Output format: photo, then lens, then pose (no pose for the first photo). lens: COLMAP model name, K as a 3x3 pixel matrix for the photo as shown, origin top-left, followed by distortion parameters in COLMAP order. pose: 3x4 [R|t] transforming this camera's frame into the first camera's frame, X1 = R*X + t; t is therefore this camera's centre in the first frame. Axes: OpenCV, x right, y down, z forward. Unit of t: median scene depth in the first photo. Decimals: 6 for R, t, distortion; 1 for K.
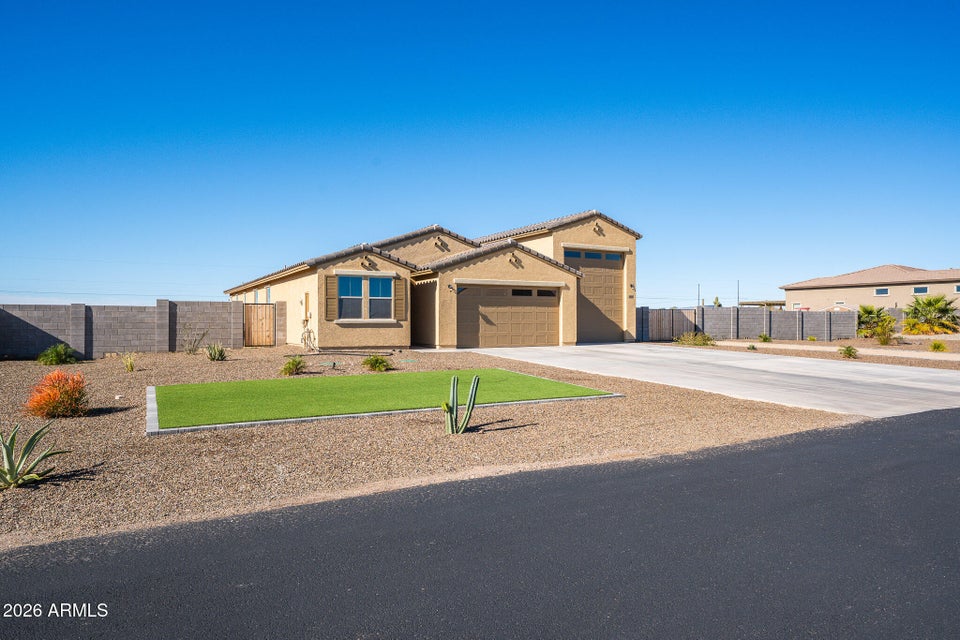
lens RADIAL K [[599.2, 0, 482.3], [0, 599.2, 318.8], [0, 0, 1]] dist [0.032382, 0.001034]
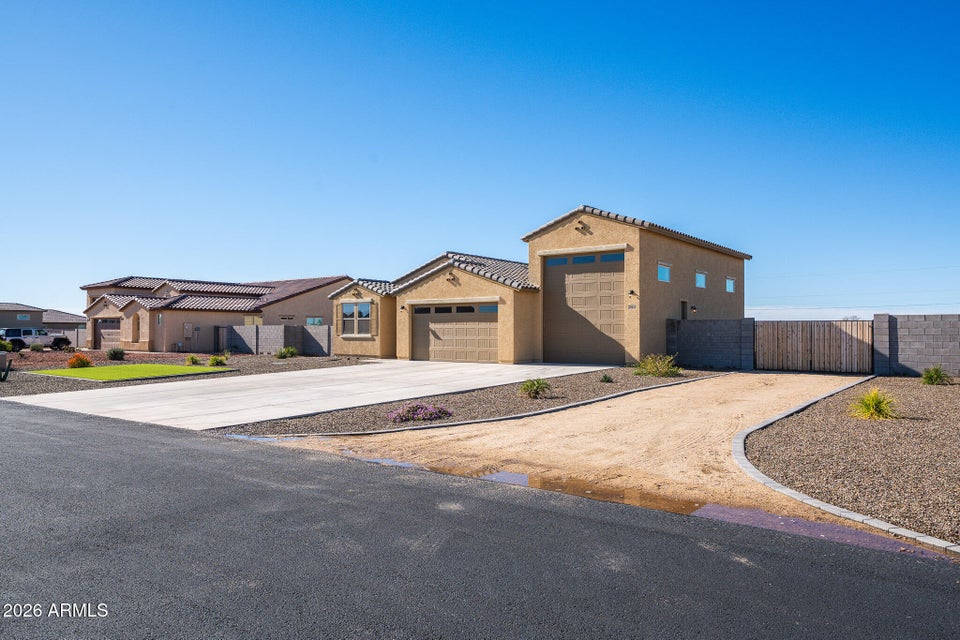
lens RADIAL K [[666.3, 0, 484.0], [0, 666.3, 322.1], [0, 0, 1]] dist [0.006599, -0.000353]
pose [[0.388257, -0.013144, -0.921457, 1.154821], [-0.001857, 0.999885, -0.015045, -0.005006], [0.921549, 0.007552, 0.388188, 0.602844]]
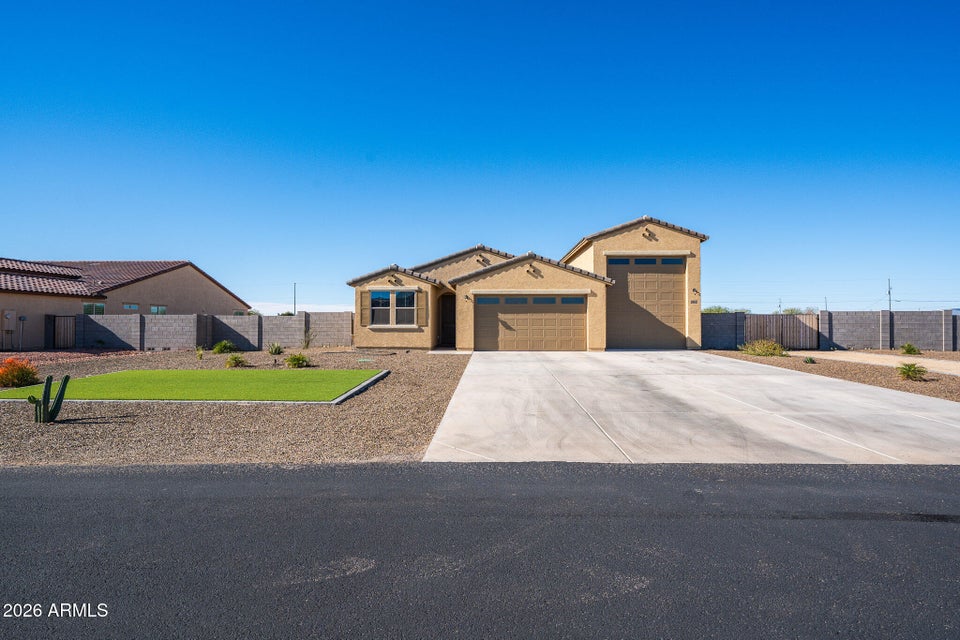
lens RADIAL K [[490.4, 0, 471.6], [0, 490.4, 316.9], [0, 0, 1]] dist [-0.001088, -0.000425]
pose [[0.859707, -0.006519, -0.510746, 0.412890], [-0.000816, 0.999900, -0.014137, -0.002051], [0.510787, 0.012570, 0.859616, 0.183419]]
